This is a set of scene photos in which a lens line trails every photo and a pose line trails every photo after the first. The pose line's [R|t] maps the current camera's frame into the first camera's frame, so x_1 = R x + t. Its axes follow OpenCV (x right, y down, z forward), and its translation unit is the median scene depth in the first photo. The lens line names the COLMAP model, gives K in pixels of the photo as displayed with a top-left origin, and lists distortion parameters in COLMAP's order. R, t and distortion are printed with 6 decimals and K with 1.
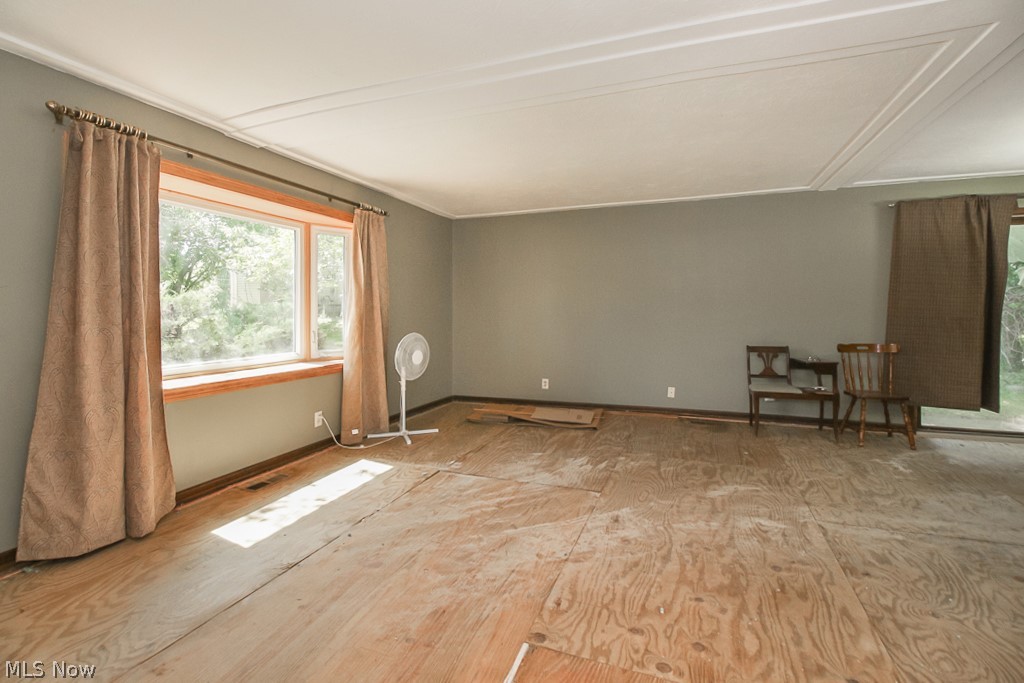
lens RADIAL K [[486.9, 0, 511.2], [0, 486.9, 303.1], [0, 0, 1]] dist [-0.002215, -0.001595]
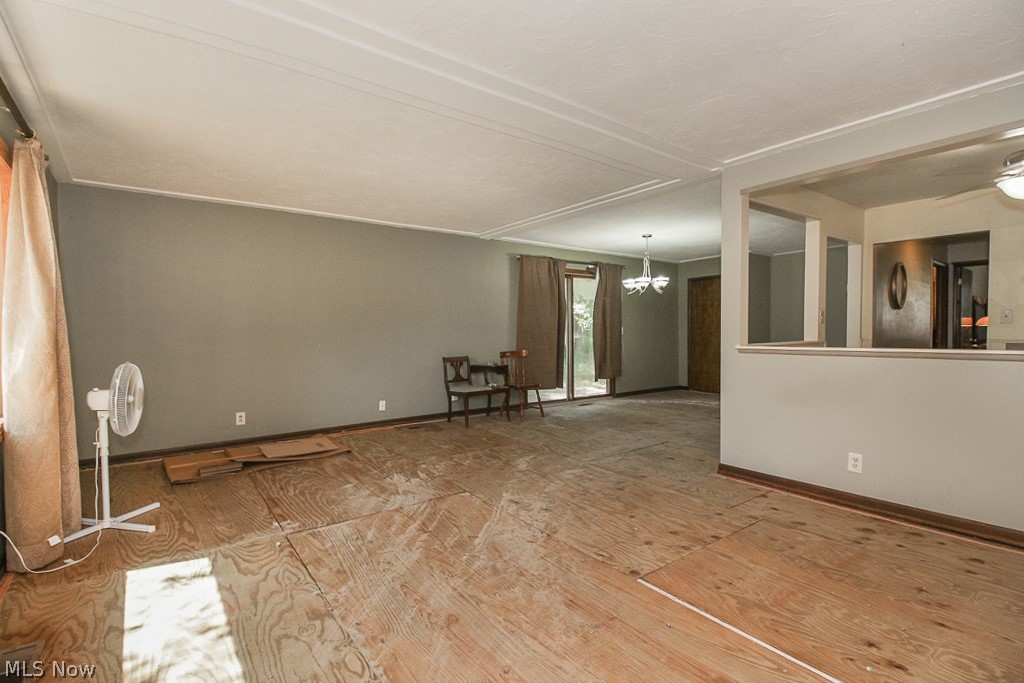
lens RADIAL K [[479.8, 0, 512.0], [0, 479.8, 341.5], [0, 0, 1]] dist [-0.000878, -0.000762]
pose [[0.533238, -0.025610, 0.845578, -0.778595], [-0.005848, 0.999406, 0.033956, 0.010717], [-0.845945, -0.023051, 0.532771, 0.388290]]
